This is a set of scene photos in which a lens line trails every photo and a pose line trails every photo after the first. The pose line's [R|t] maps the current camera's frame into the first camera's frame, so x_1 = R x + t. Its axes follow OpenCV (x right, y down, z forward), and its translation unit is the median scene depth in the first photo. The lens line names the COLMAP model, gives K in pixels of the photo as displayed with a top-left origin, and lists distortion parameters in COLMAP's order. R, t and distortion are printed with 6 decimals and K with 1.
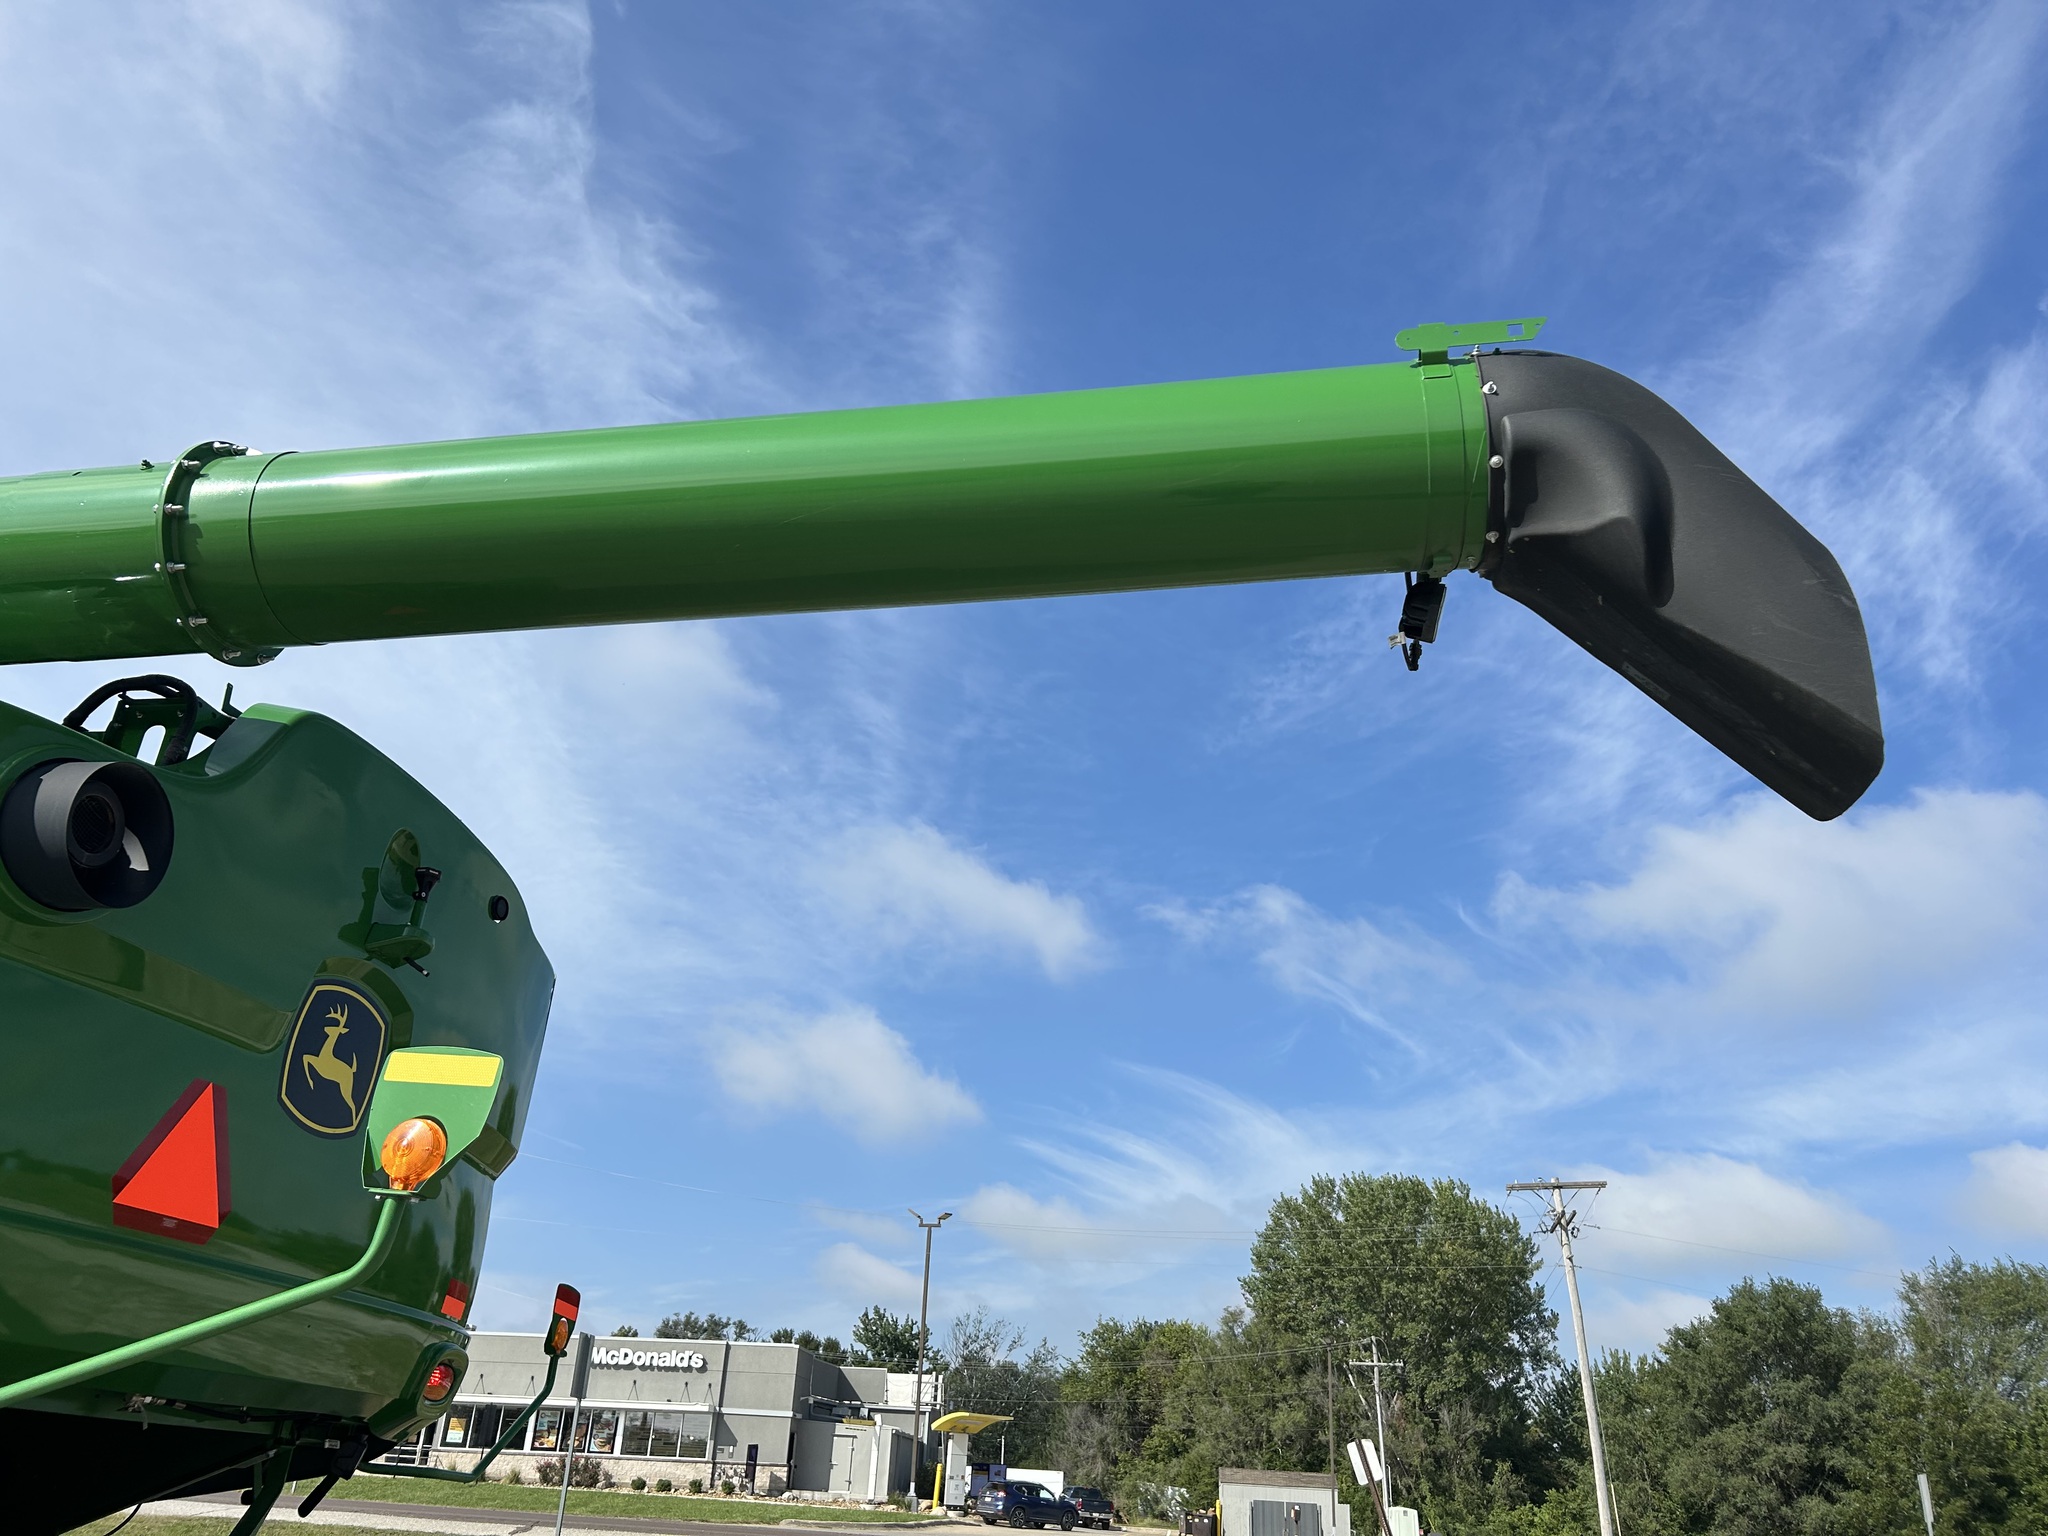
lens RADIAL K [[1511.1, 0, 1070.7], [0, 1511.1, 756.5], [0, 0, 1]] dist [0.076830, -0.066545]
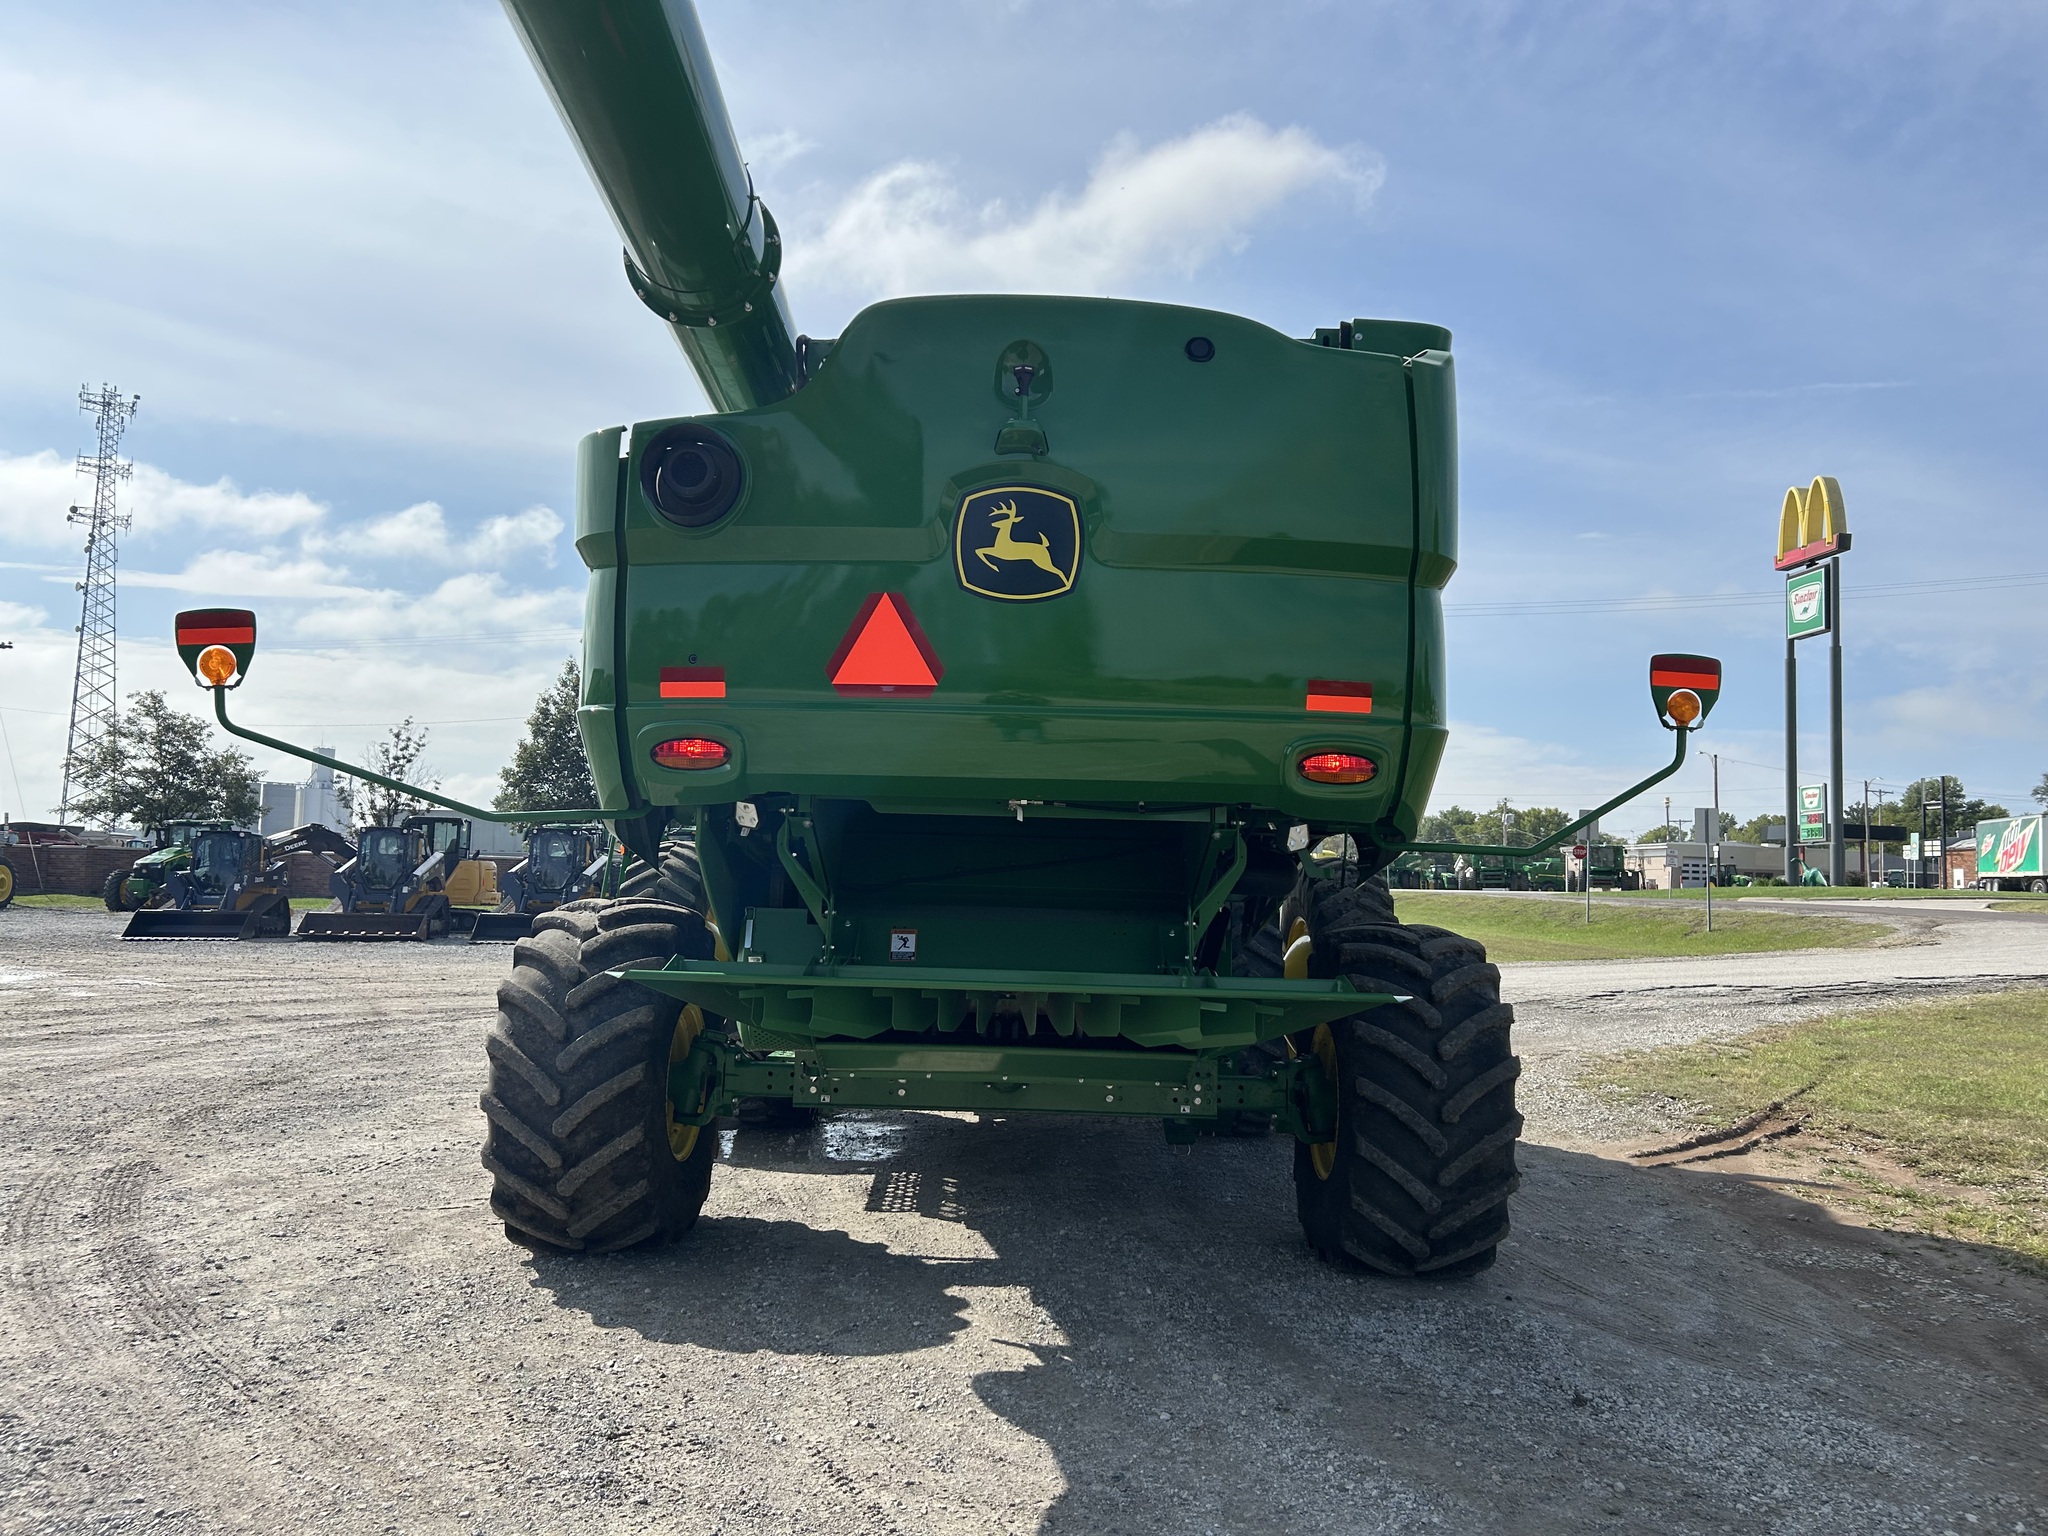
lens RADIAL K [[1525.8, 0, 1047.6], [0, 1525.8, 794.6], [0, 0, 1]] dist [0.024835, 0.001759]
pose [[0.158608, -0.114190, -0.980716, 0.719984], [0.415501, 0.908773, -0.038616, 0.442823], [0.895658, -0.401363, 0.191585, 0.705717]]
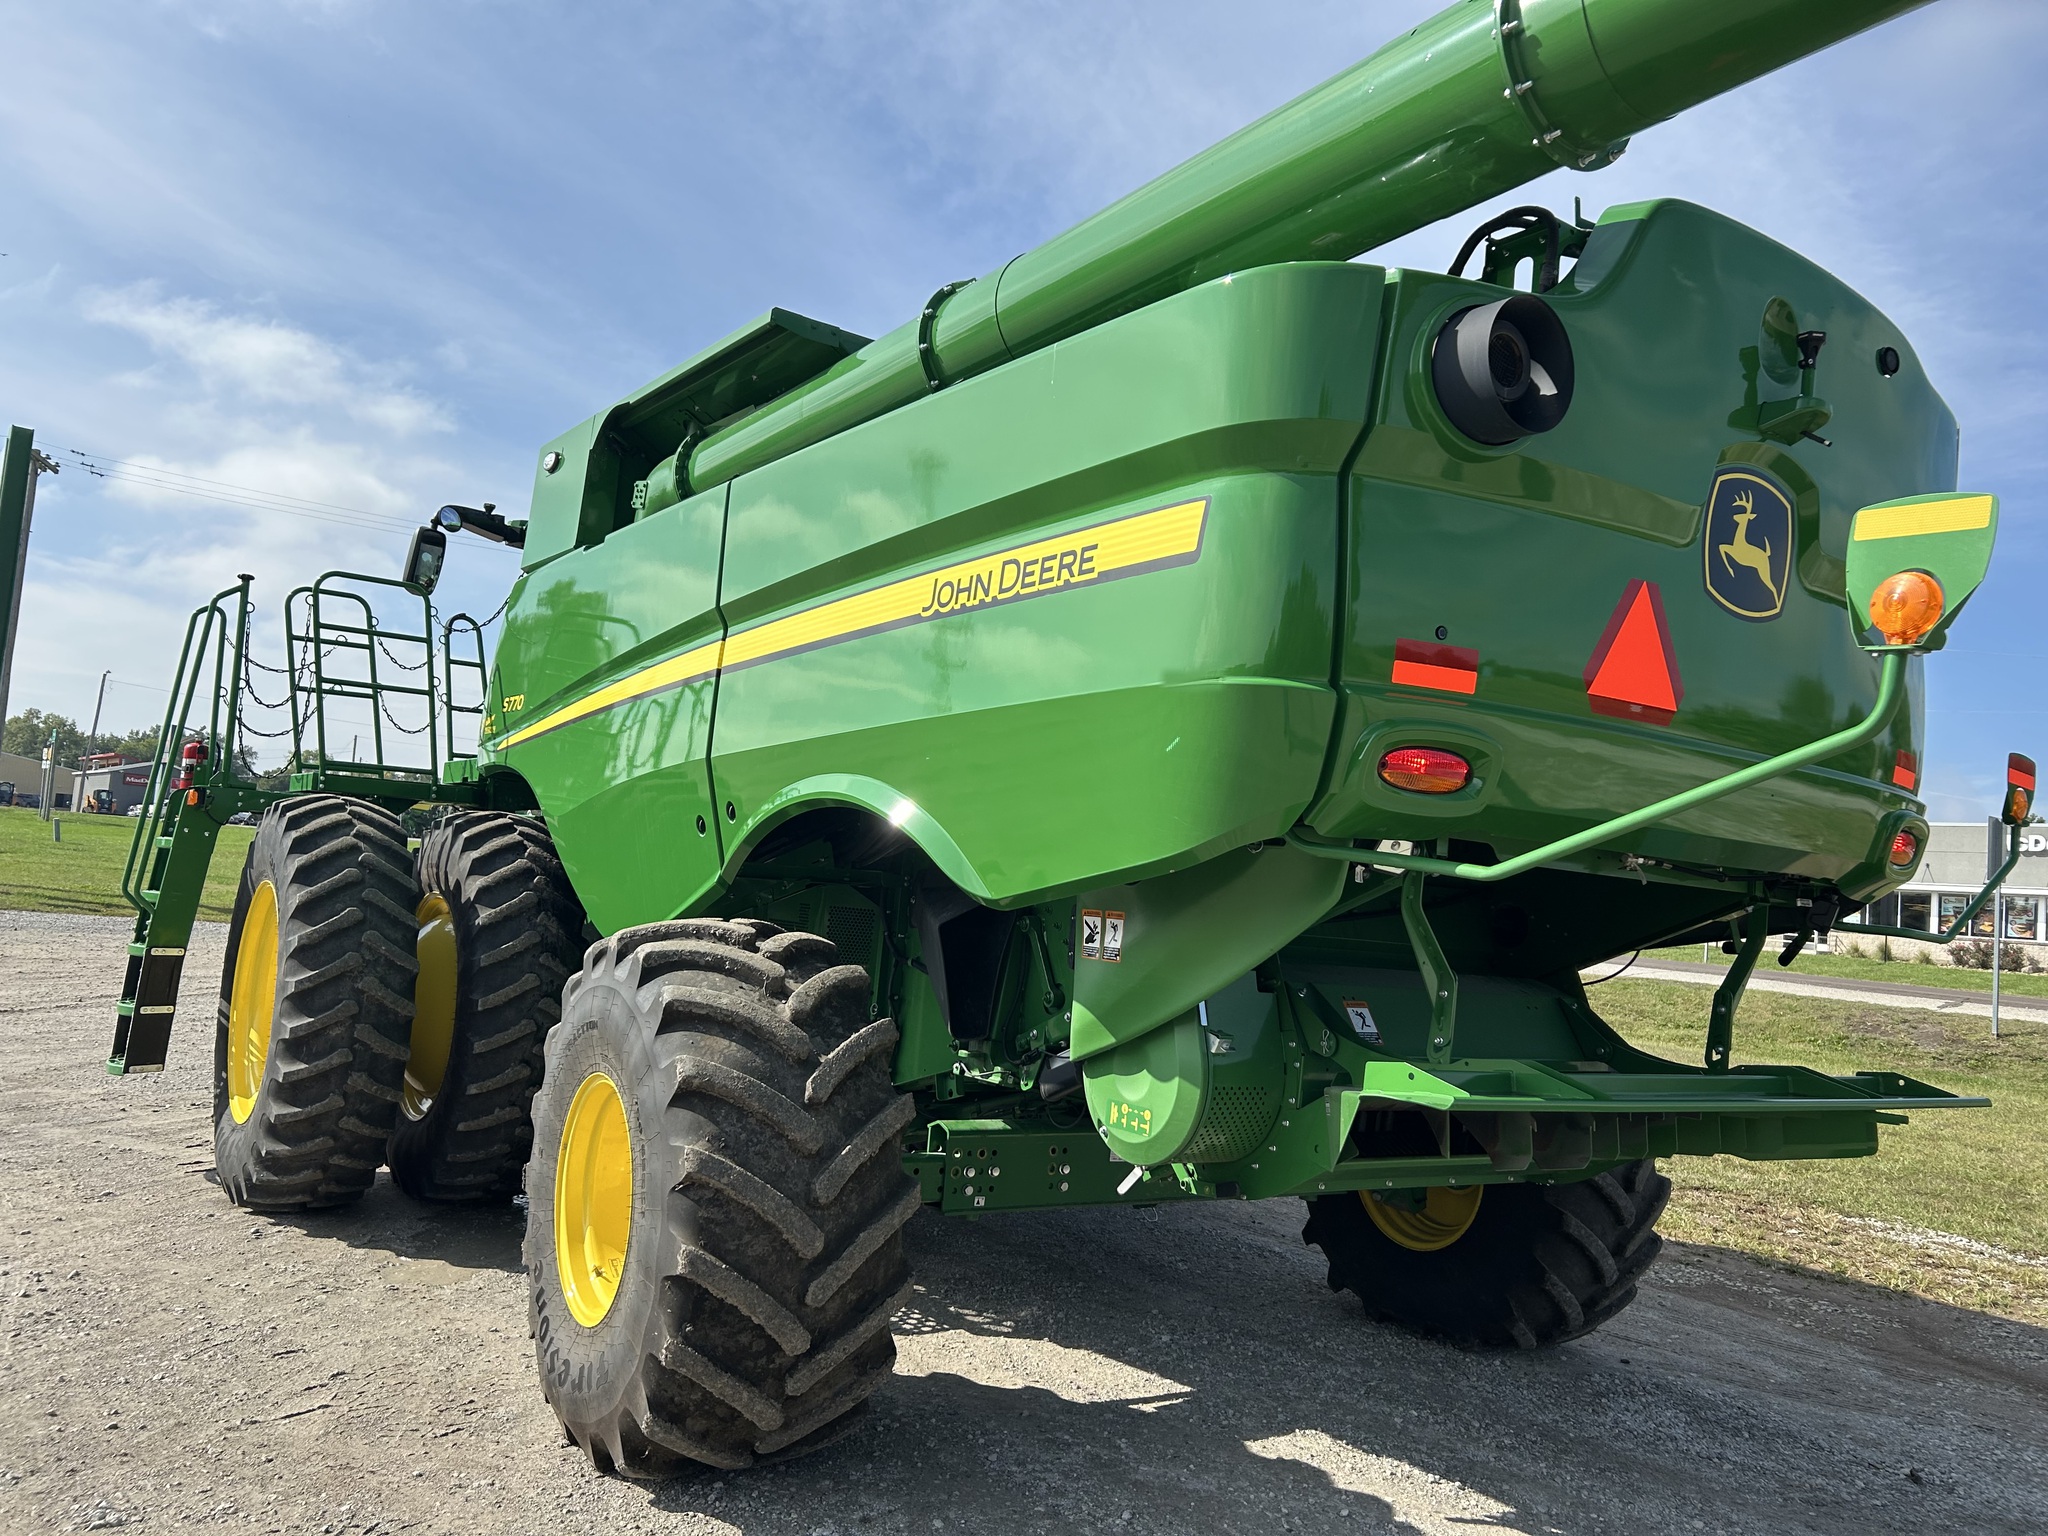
lens RADIAL K [[1544.2, 0, 1017.2], [0, 1544.2, 775.5], [0, 0, 1]] dist [0.059250, -0.073844]
pose [[0.687770, -0.054849, -0.723854, -0.080435], [0.276812, 0.941616, 0.191664, 0.011747], [0.671079, -0.332192, 0.662798, -0.043034]]
